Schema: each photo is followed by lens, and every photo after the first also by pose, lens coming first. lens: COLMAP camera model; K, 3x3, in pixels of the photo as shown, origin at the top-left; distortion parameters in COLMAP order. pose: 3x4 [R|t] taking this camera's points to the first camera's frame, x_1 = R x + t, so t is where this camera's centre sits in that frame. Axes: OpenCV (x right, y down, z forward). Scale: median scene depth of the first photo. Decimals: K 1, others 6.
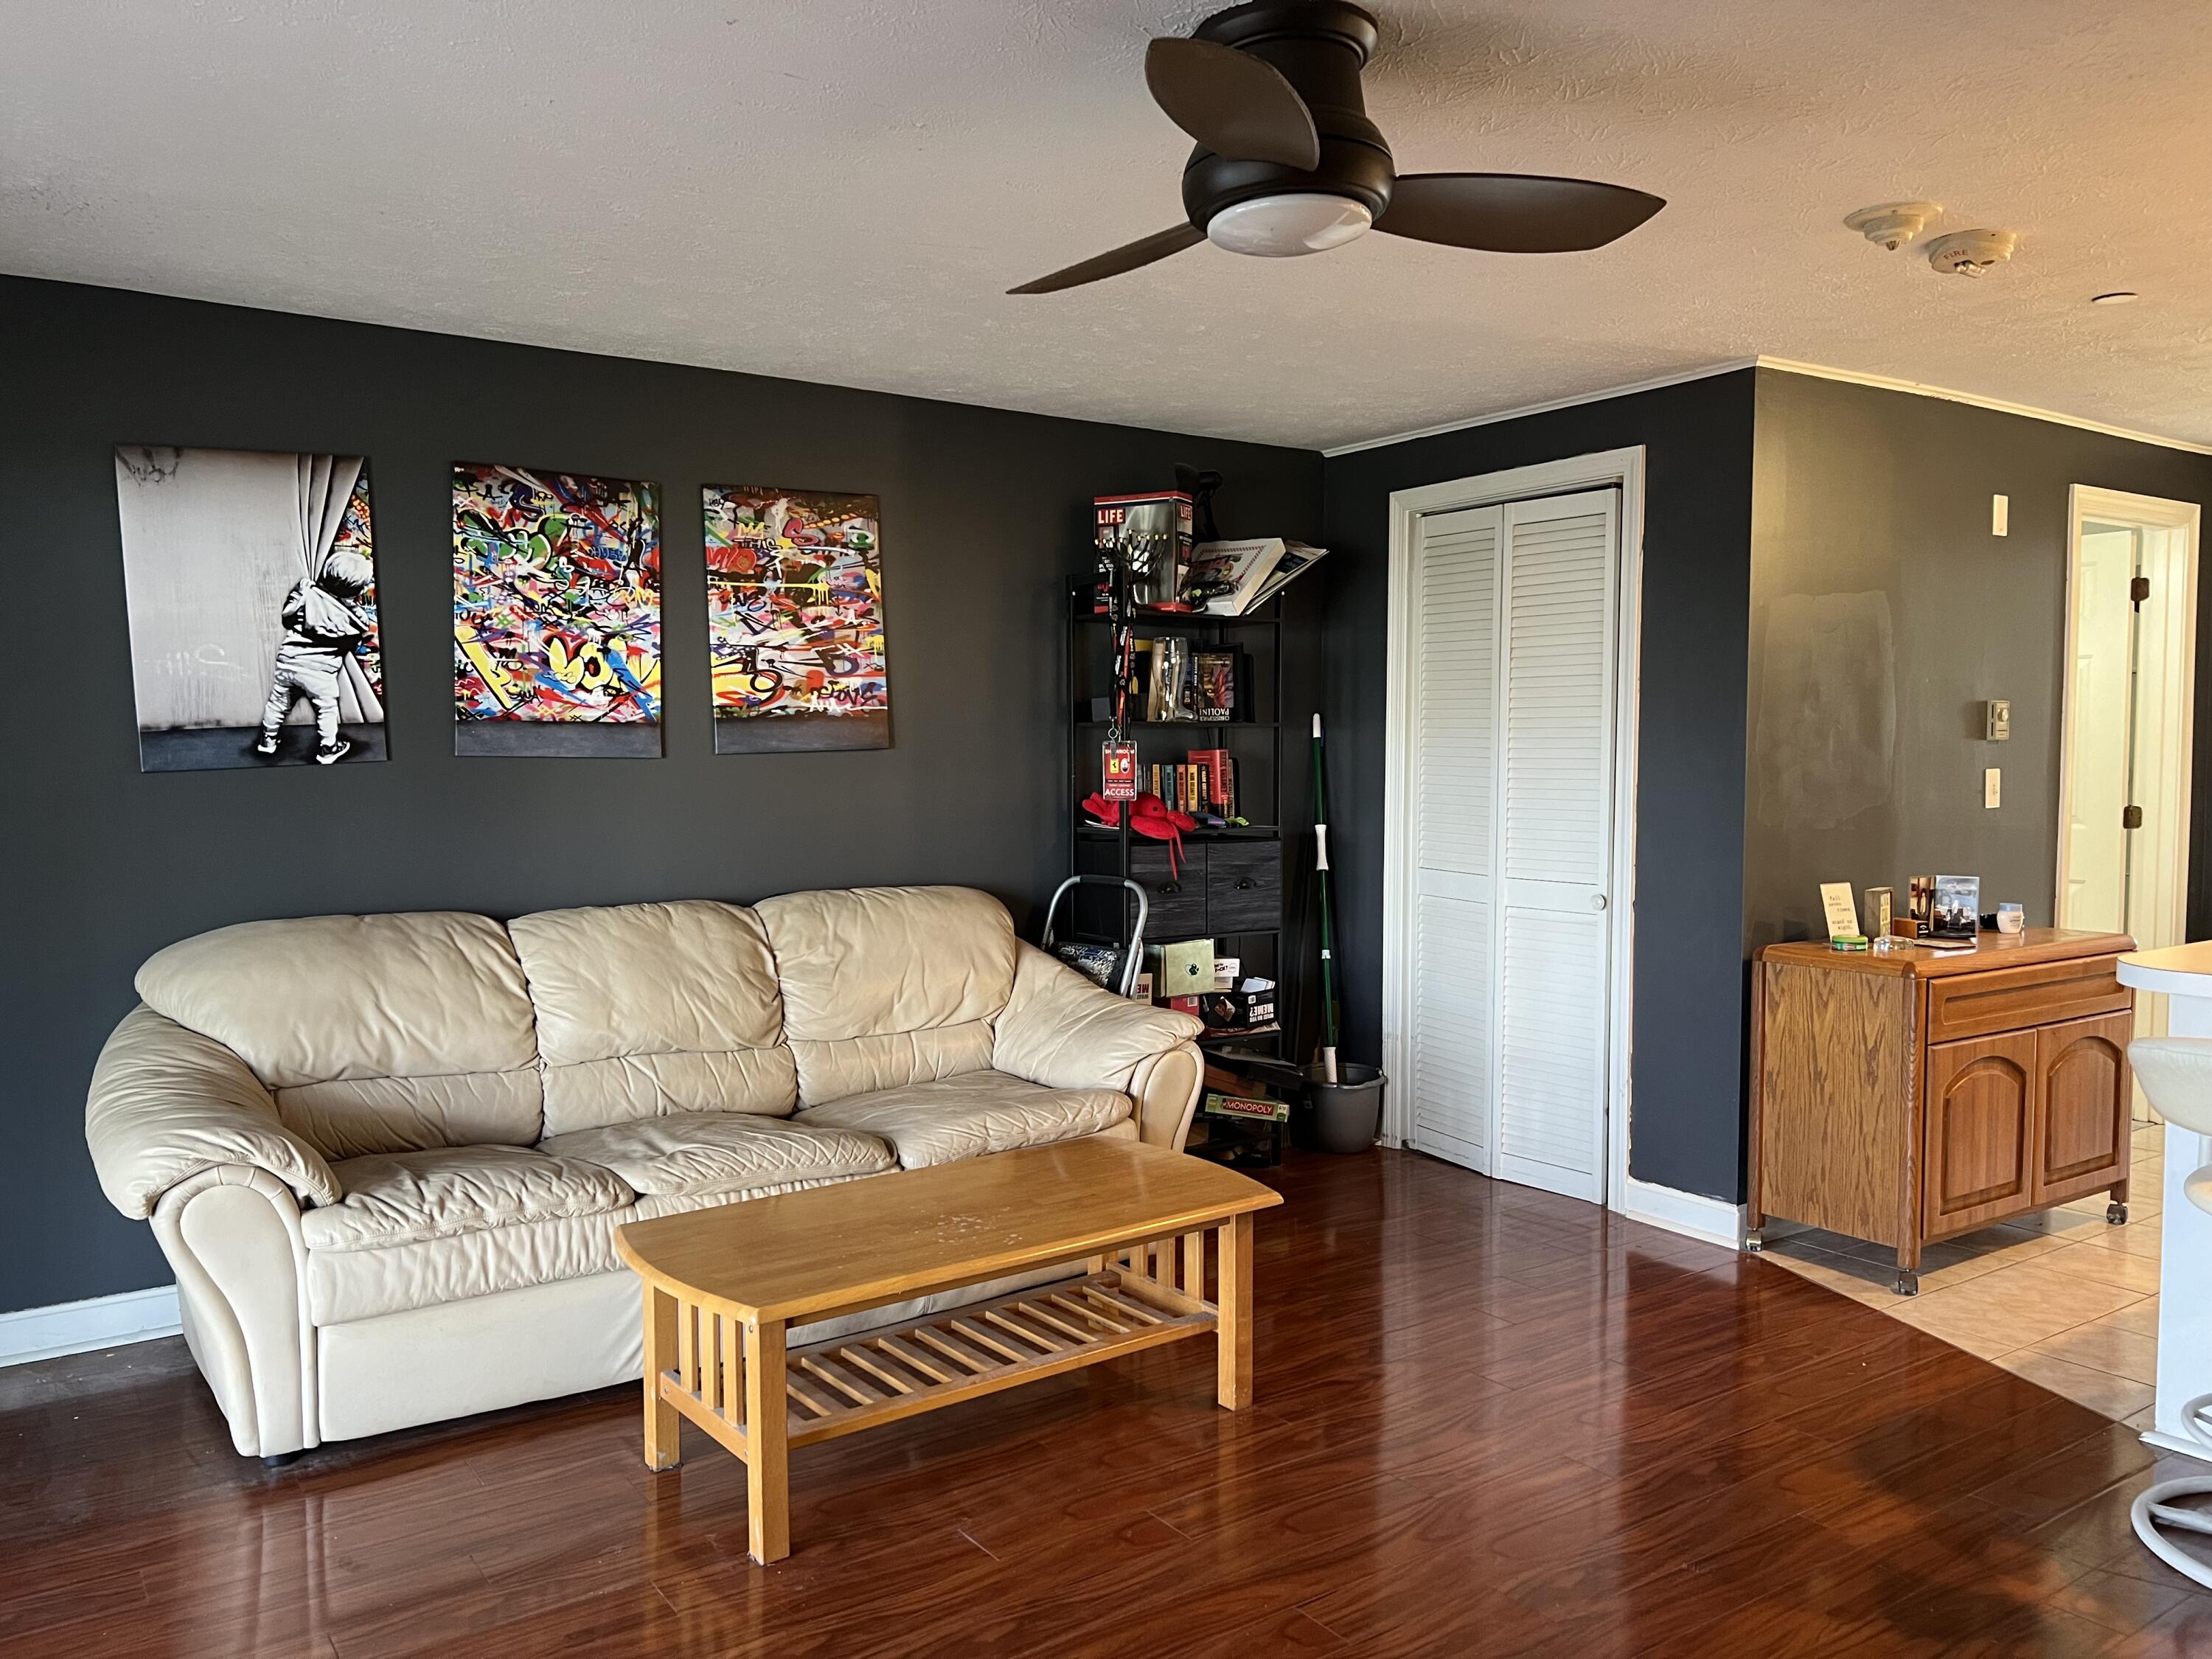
lens RADIAL K [[1657.0, 0, 1103.4], [0, 1657.0, 865.8], [0, 0, 1]] dist [0.061555, -0.068224]
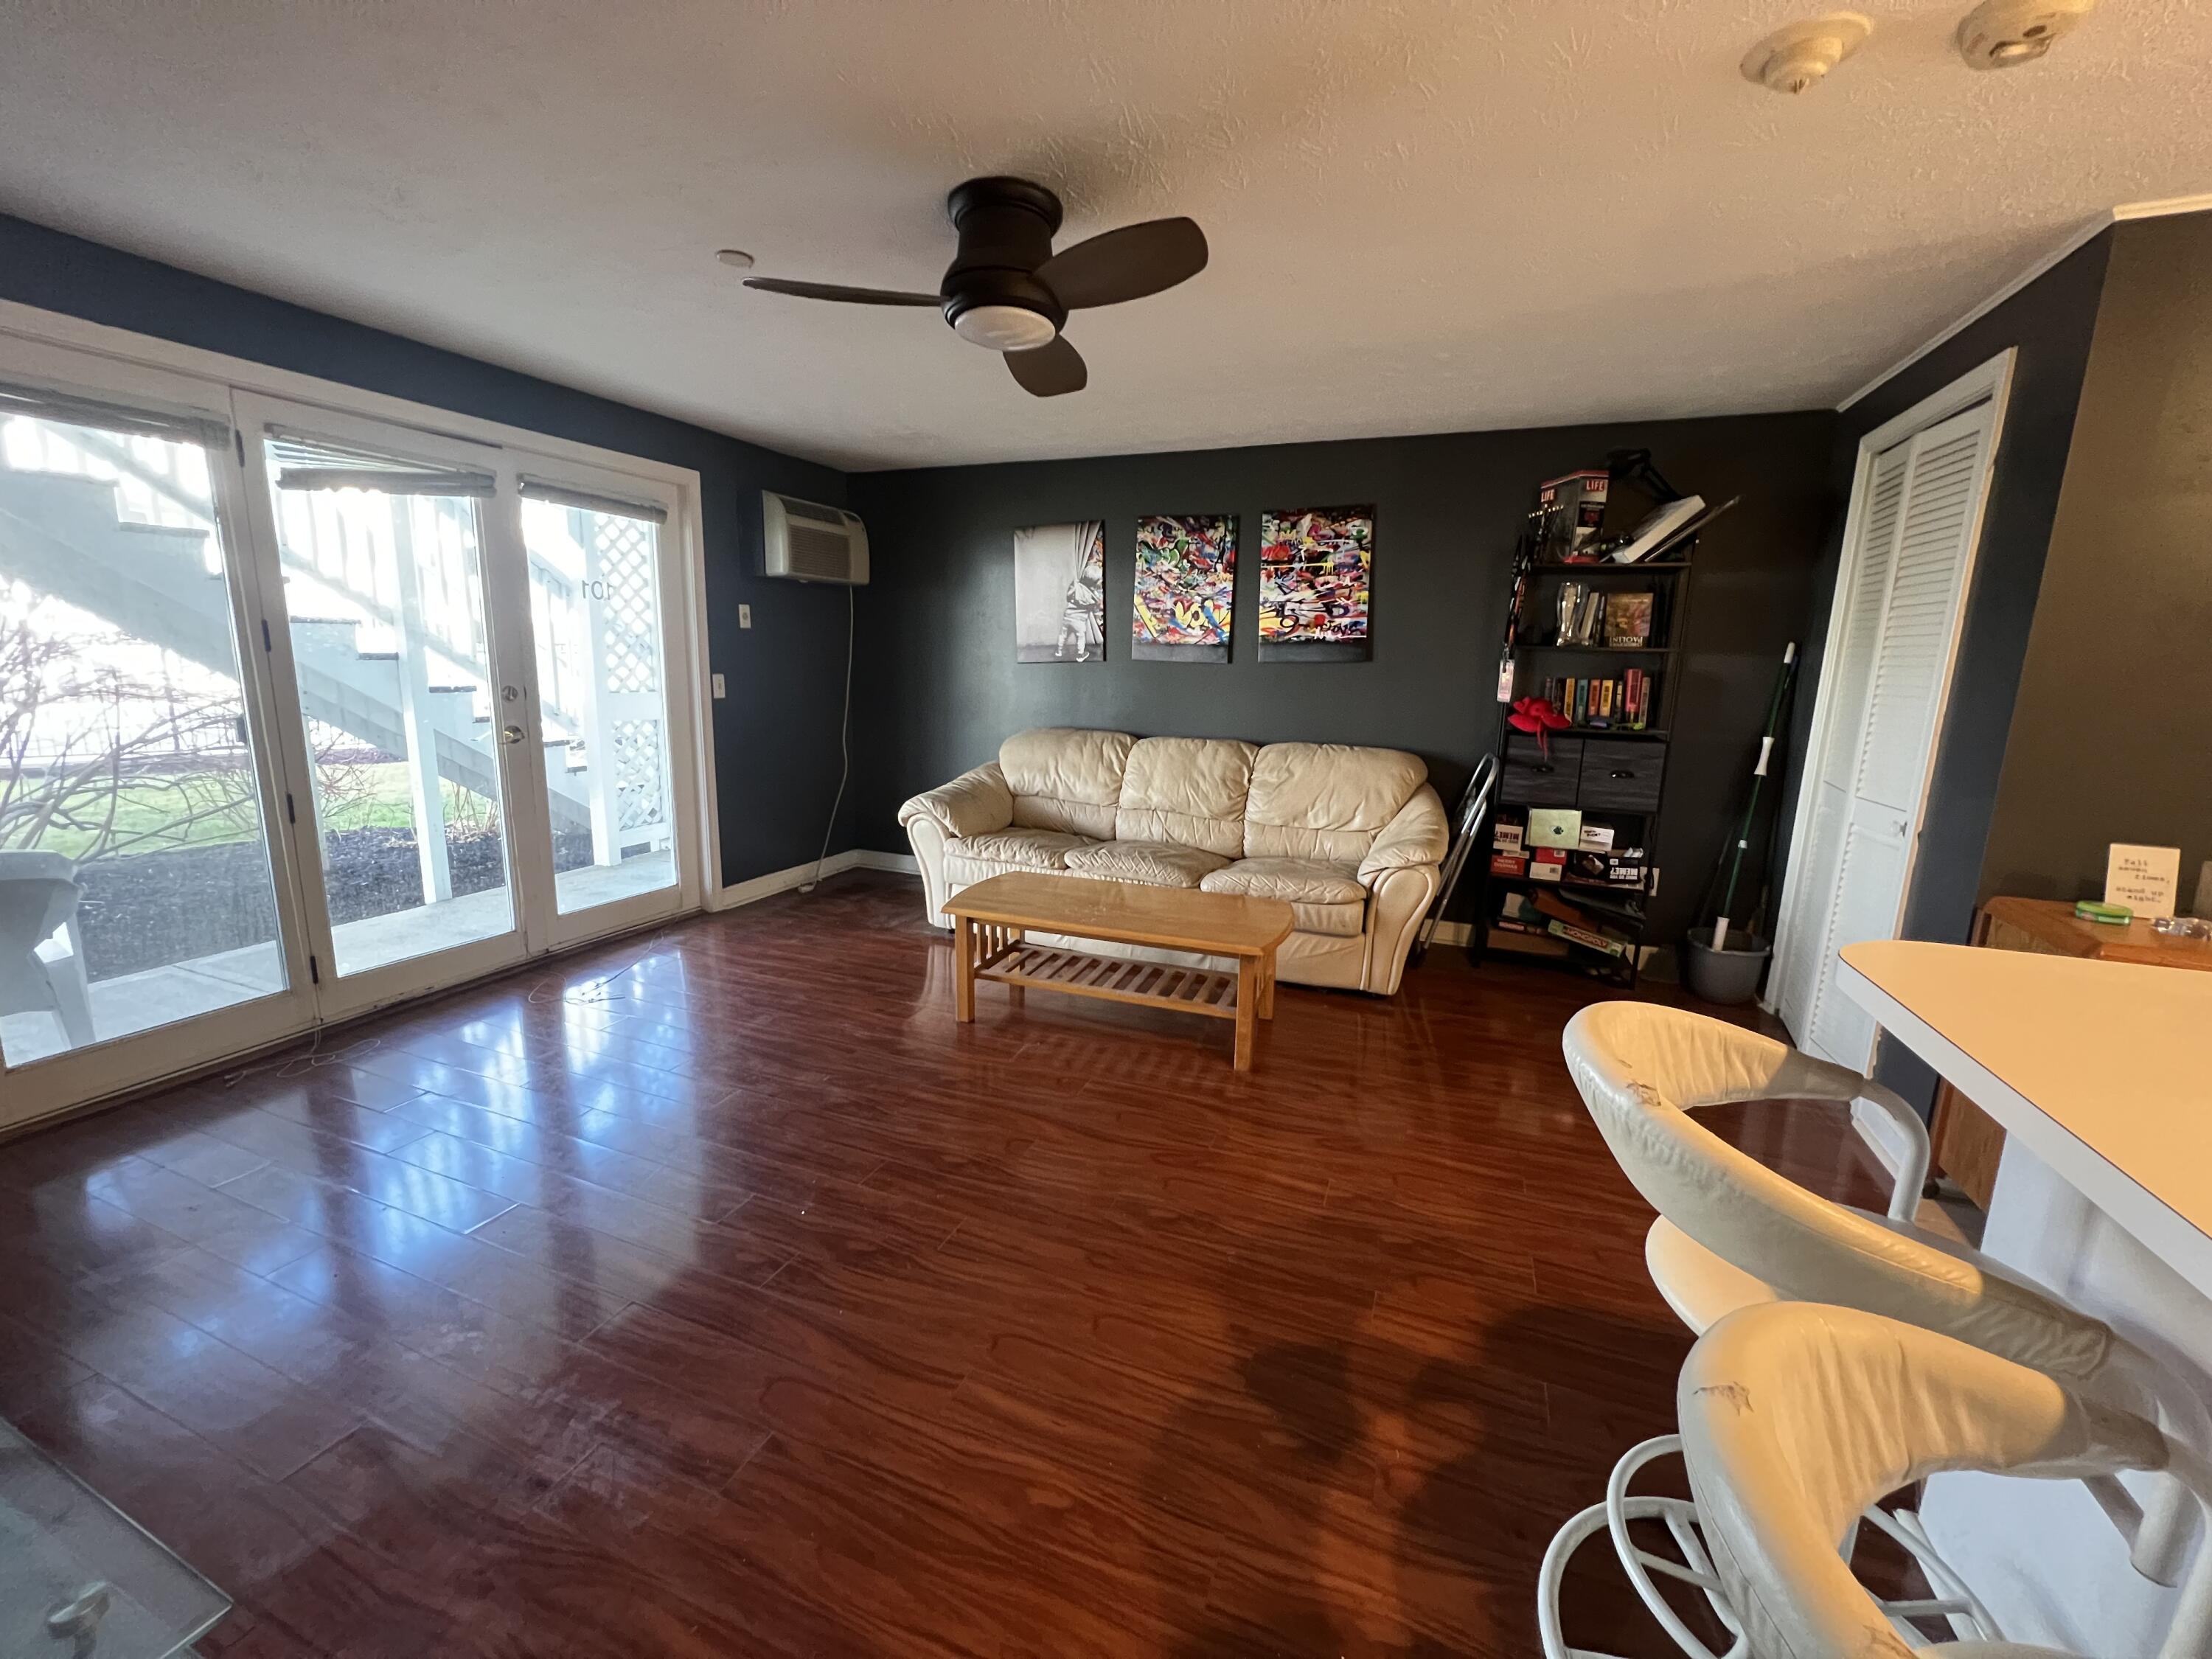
lens RADIAL K [[891.4, 0, 1093.8], [0, 891.4, 826.9], [0, 0, 1]] dist [-0.005578, -0.000494]
pose [[0.535846, 0.170925, -0.826833, 0.524811], [-0.084697, 0.985236, 0.148781, -0.019635], [0.840057, -0.009693, 0.542412, 0.318423]]
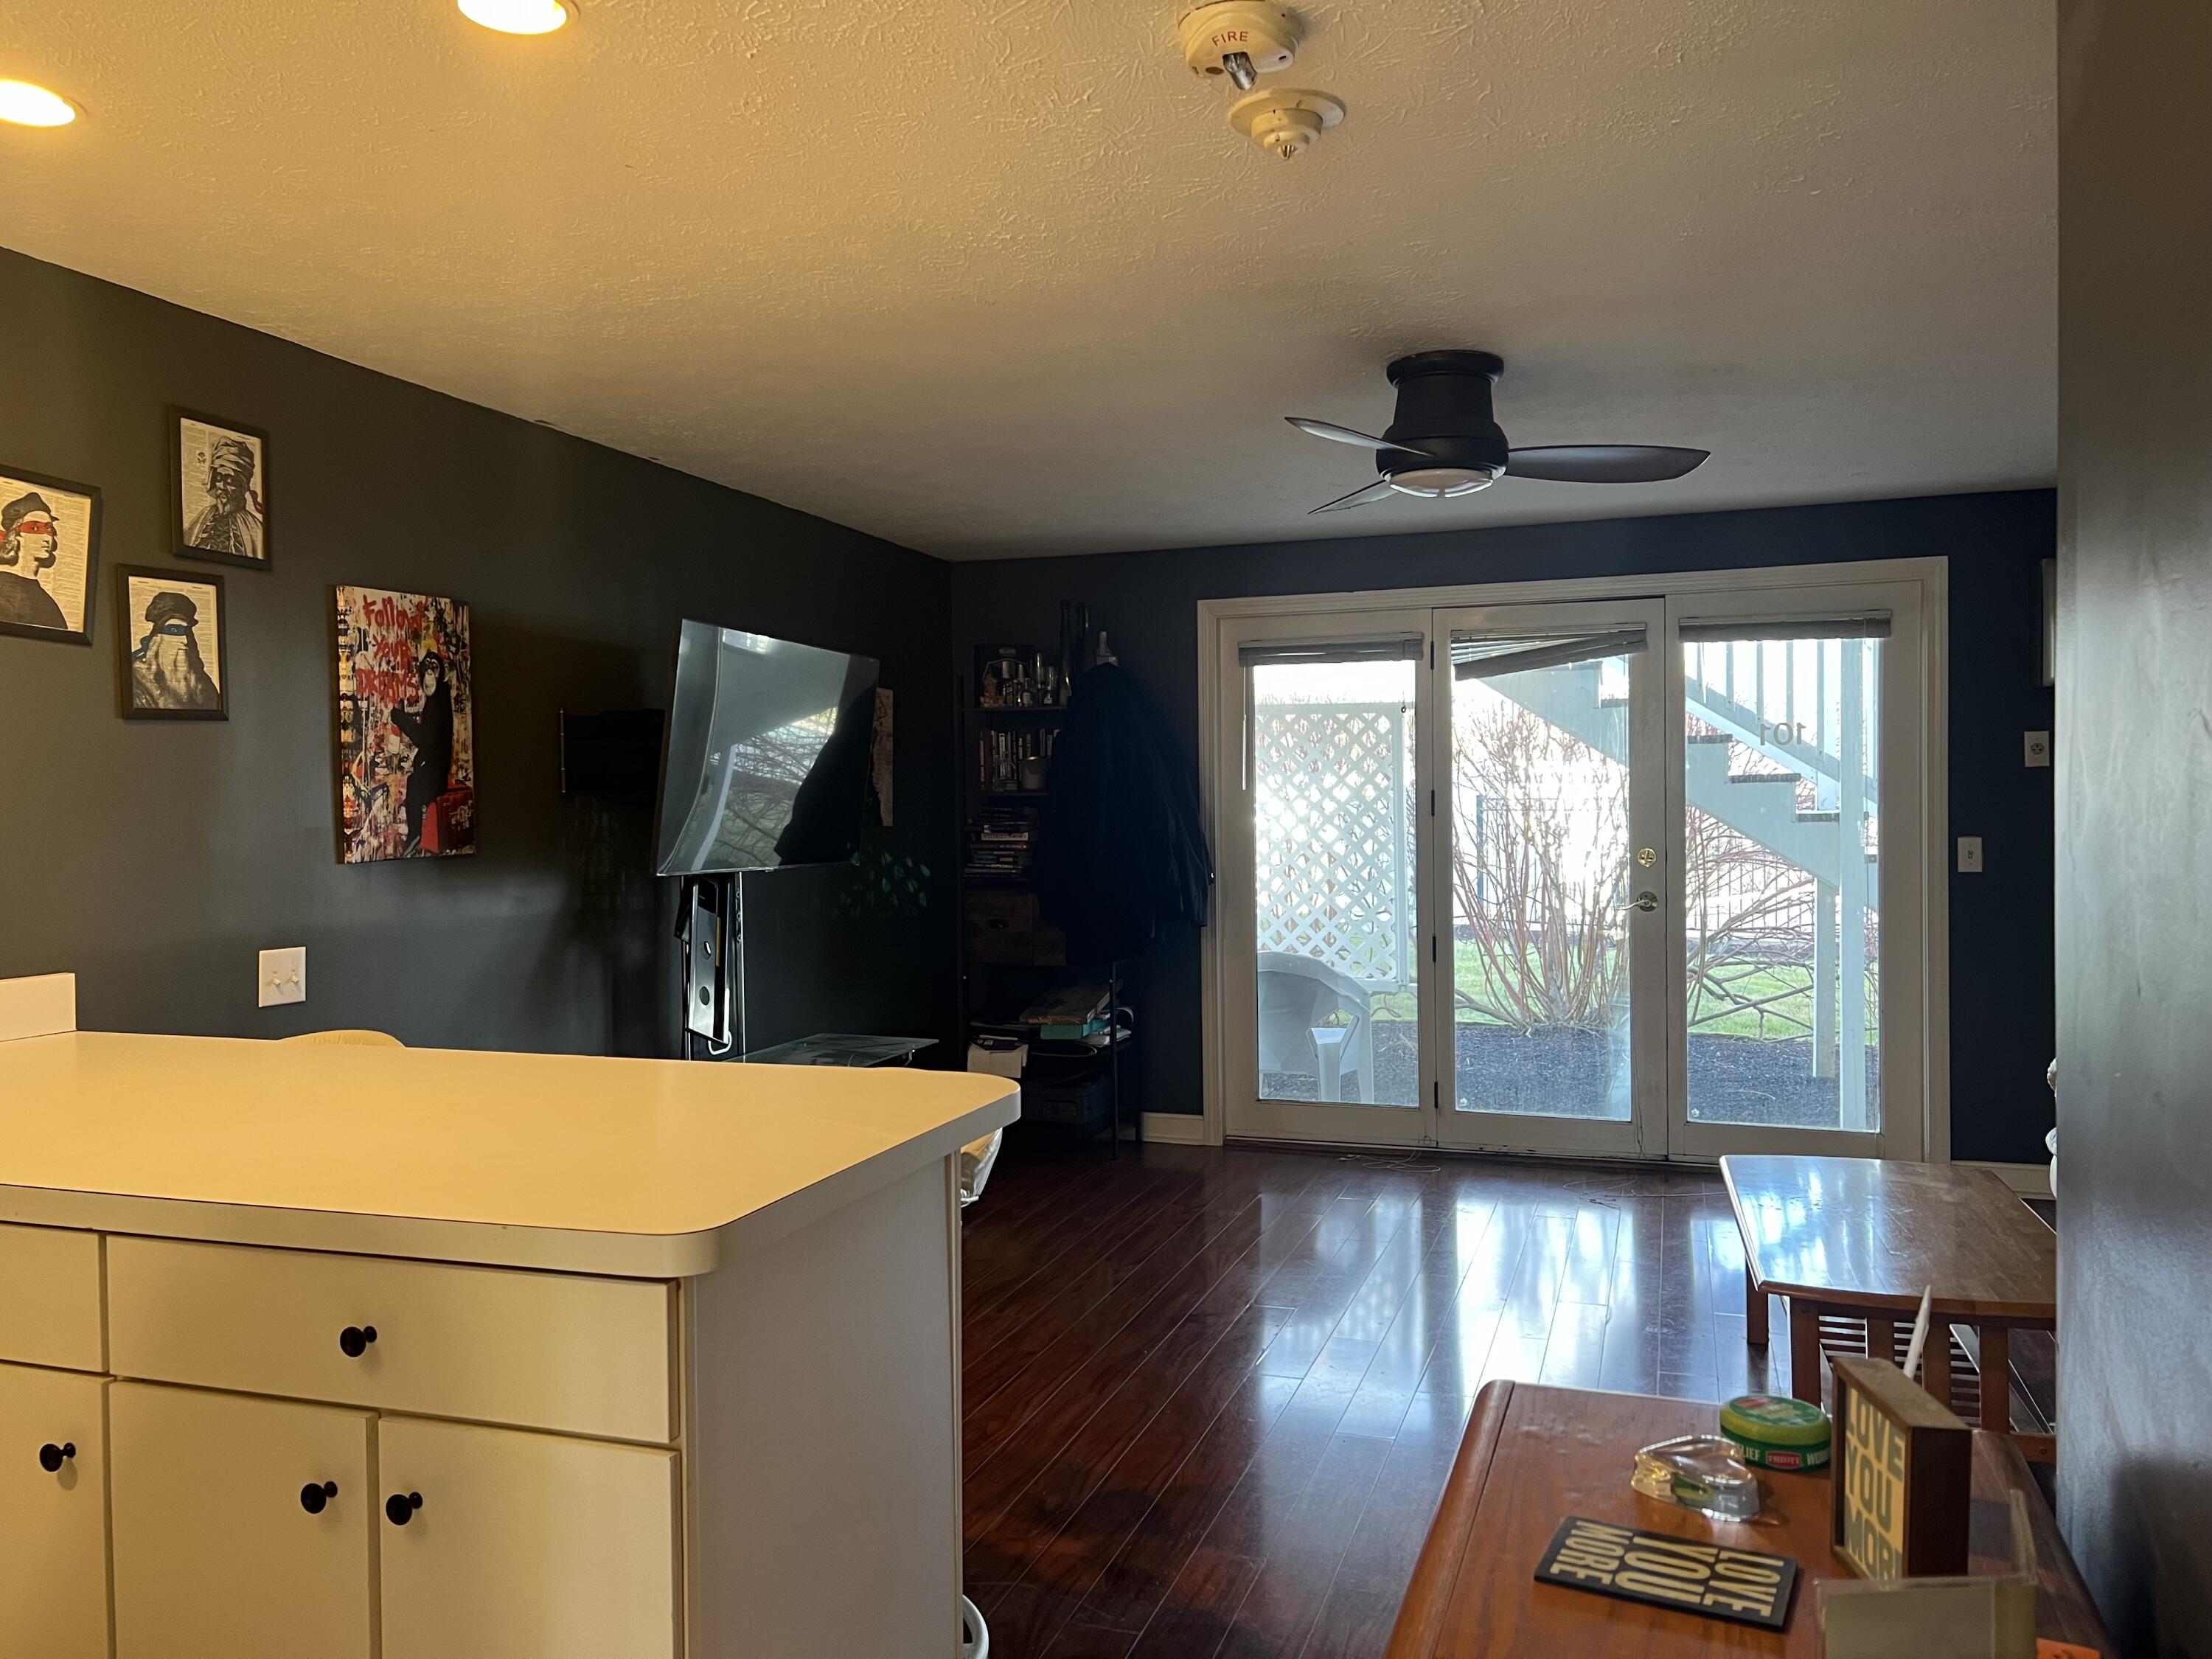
lens RADIAL K [[1657.0, 0, 1107.1], [0, 1657.0, 828.9], [0, 0, 1]] dist [0.061555, -0.068224]
pose [[-0.808193, 0.019157, -0.588607, 0.722992], [-0.029979, 0.996837, 0.073606, -0.084521], [0.588155, 0.077133, -0.805062, 1.154630]]
